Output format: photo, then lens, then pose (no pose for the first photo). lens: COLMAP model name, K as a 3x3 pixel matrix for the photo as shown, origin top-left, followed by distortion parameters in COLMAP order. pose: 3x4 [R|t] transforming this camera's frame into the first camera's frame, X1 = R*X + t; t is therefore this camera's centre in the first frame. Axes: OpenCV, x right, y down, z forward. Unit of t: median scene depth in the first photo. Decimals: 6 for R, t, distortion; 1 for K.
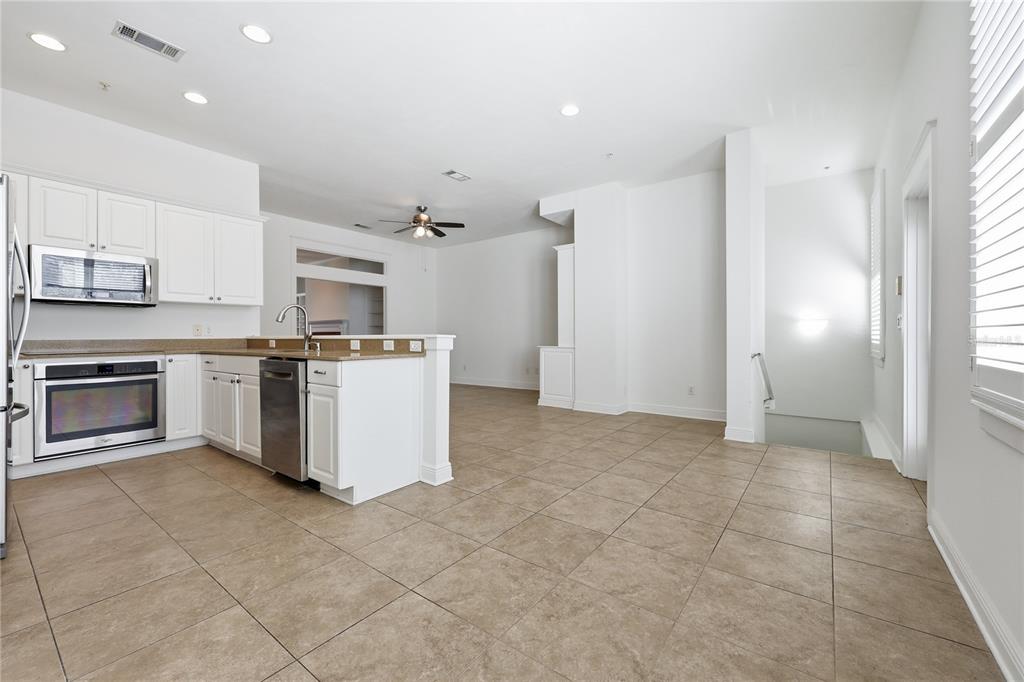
lens RADIAL K [[416.1, 0, 513.1], [0, 416.1, 337.1], [0, 0, 1]] dist [-0.002684, -0.000060]
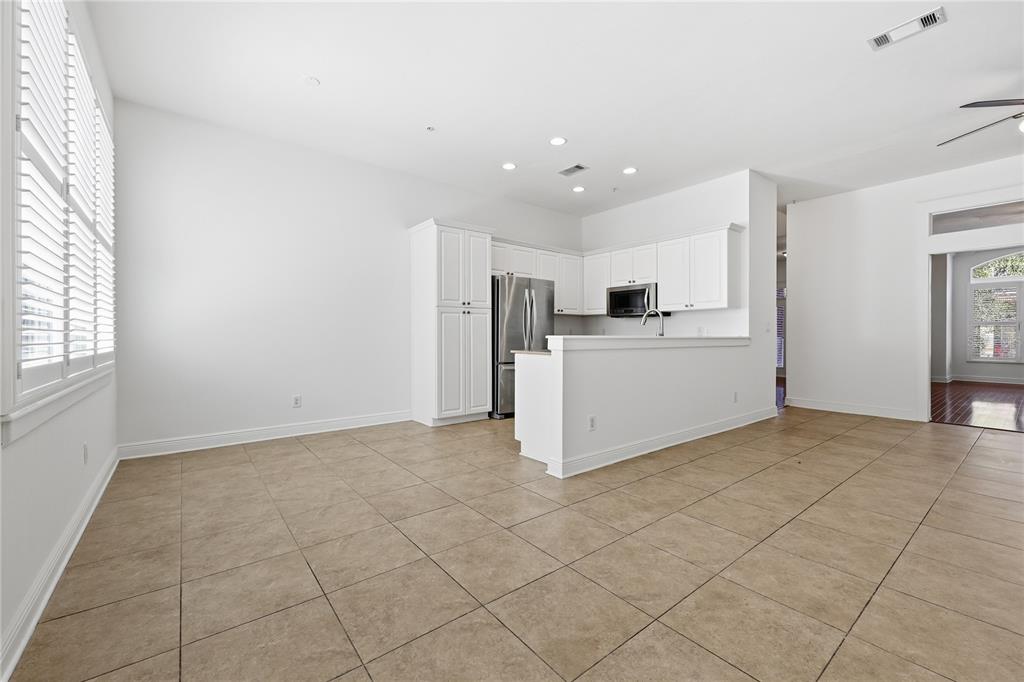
lens RADIAL K [[416.1, 0, 513.4], [0, 416.1, 339.0], [0, 0, 1]] dist [-0.002684, -0.000060]
pose [[-0.249022, 0.009932, -0.968447, 1.046579], [-0.002749, 0.999936, 0.010962, -0.011267], [0.968494, 0.005392, -0.248979, 1.379702]]
